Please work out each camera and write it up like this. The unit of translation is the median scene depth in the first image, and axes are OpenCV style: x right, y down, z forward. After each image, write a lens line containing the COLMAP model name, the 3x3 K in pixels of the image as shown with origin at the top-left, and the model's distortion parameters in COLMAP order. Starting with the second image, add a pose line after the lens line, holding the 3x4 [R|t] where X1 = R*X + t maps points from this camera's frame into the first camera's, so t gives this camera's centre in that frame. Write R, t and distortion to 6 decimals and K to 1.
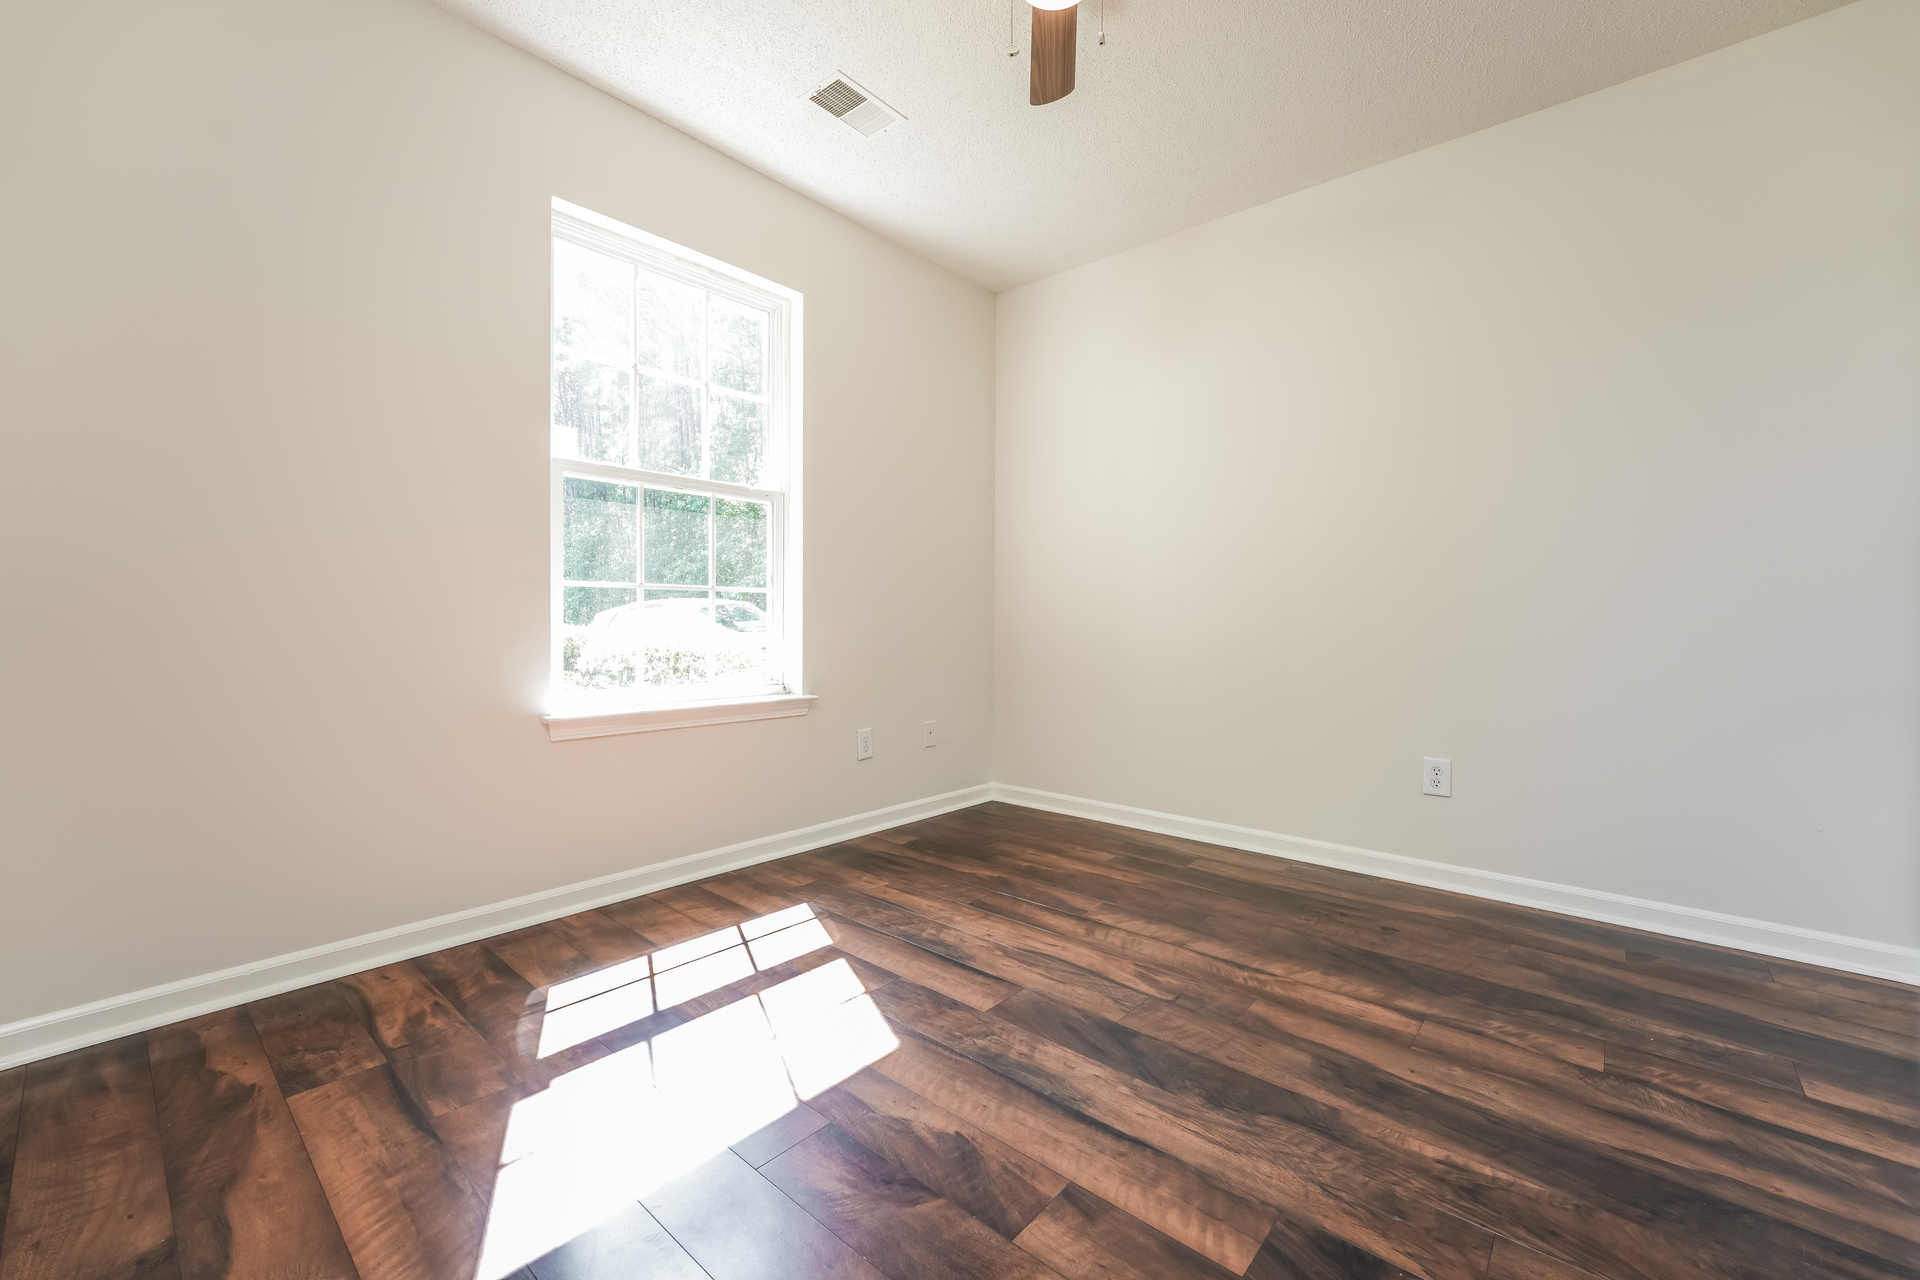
lens RADIAL K [[770.0, 0, 959.1], [0, 770.0, 608.6], [0, 0, 1]] dist [-0.012348, 0.000147]
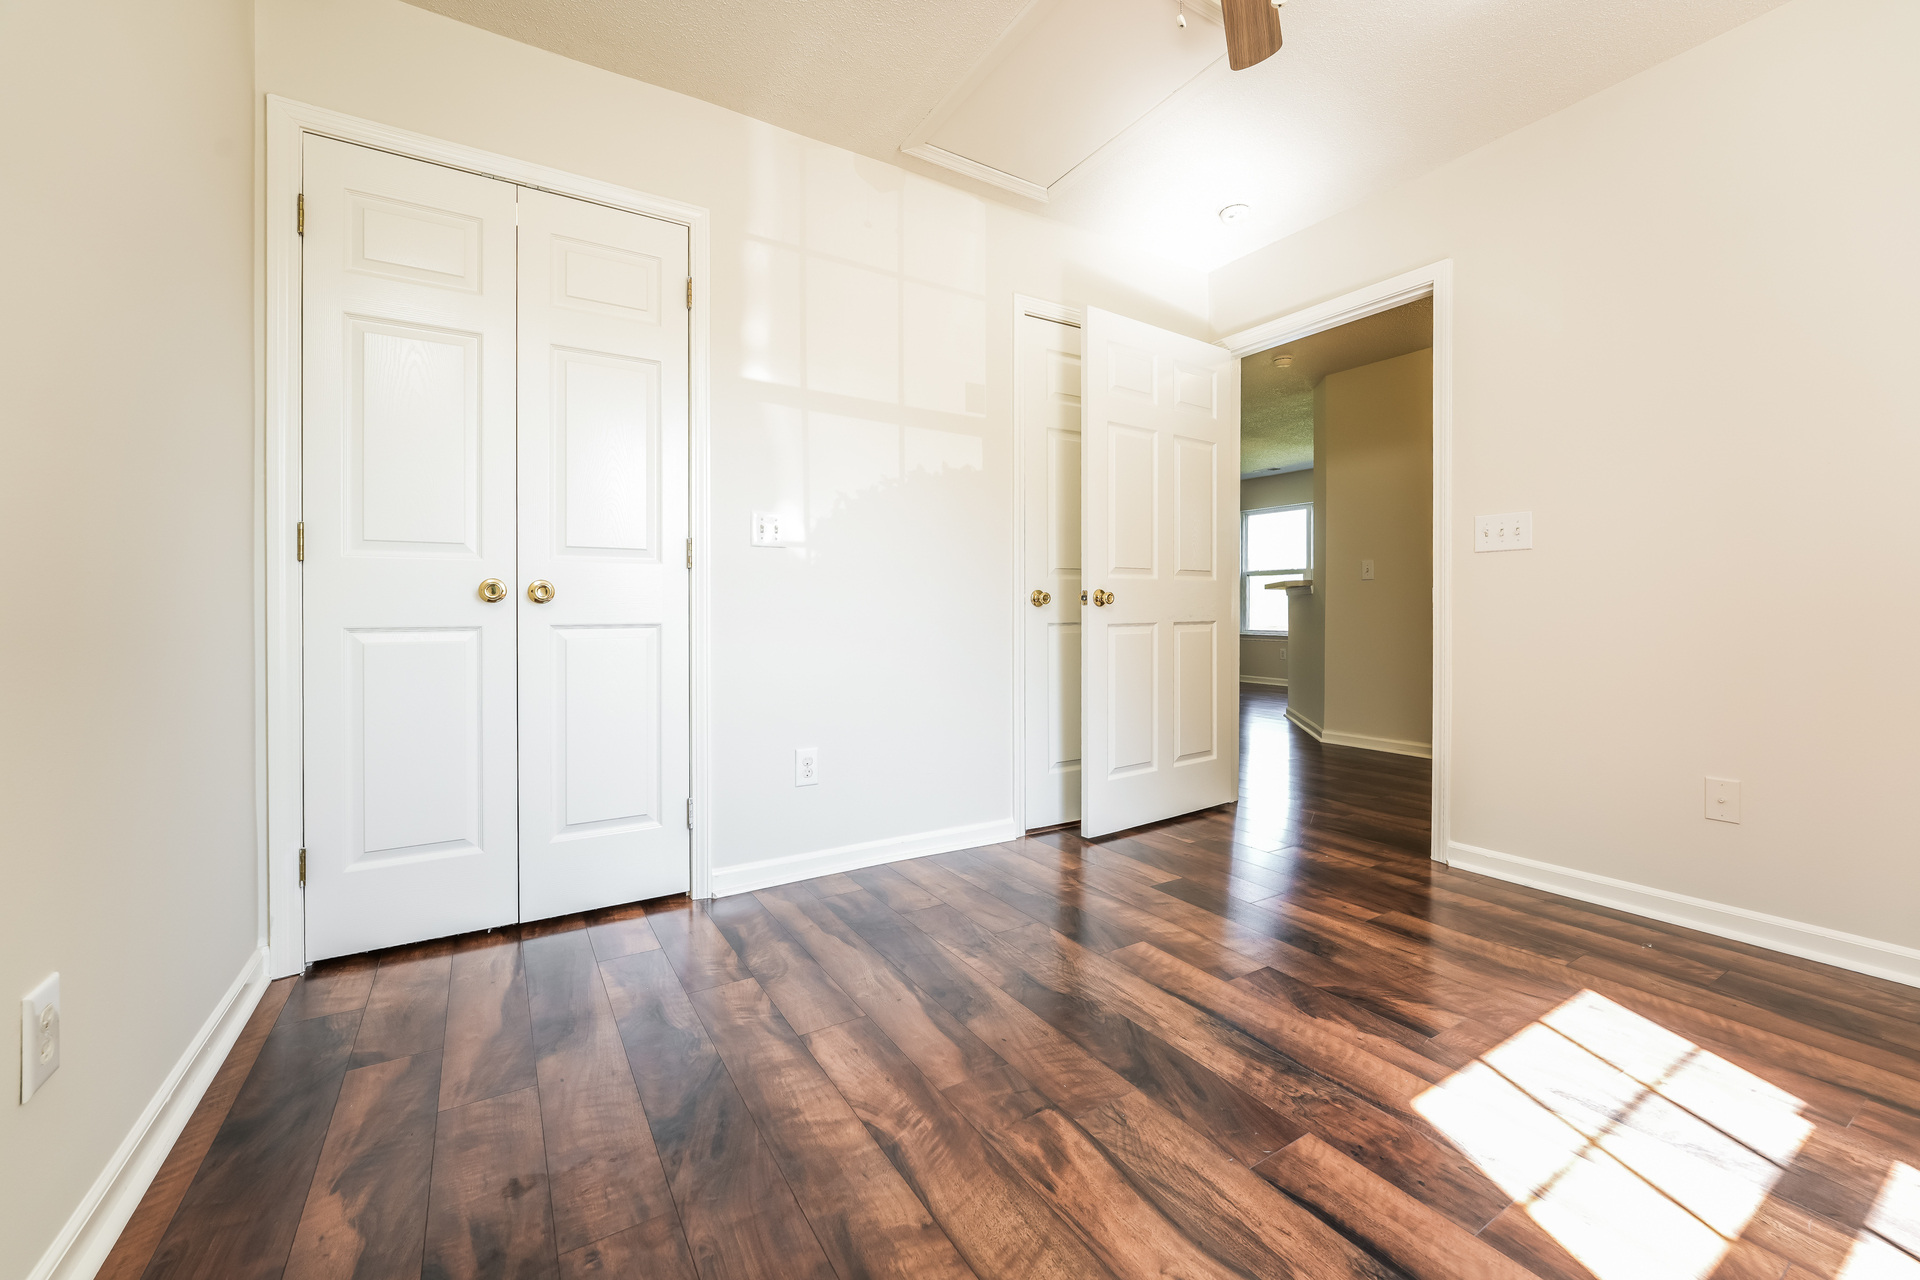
lens RADIAL K [[757.9, 0, 962.4], [0, 757.9, 622.8], [0, 0, 1]] dist [-0.001829, 0.000183]
pose [[-0.953607, -0.012755, 0.300786, 0.148158], [-0.011352, 0.999915, 0.006411, 0.020924], [-0.300842, 0.002699, -0.953670, 1.894373]]
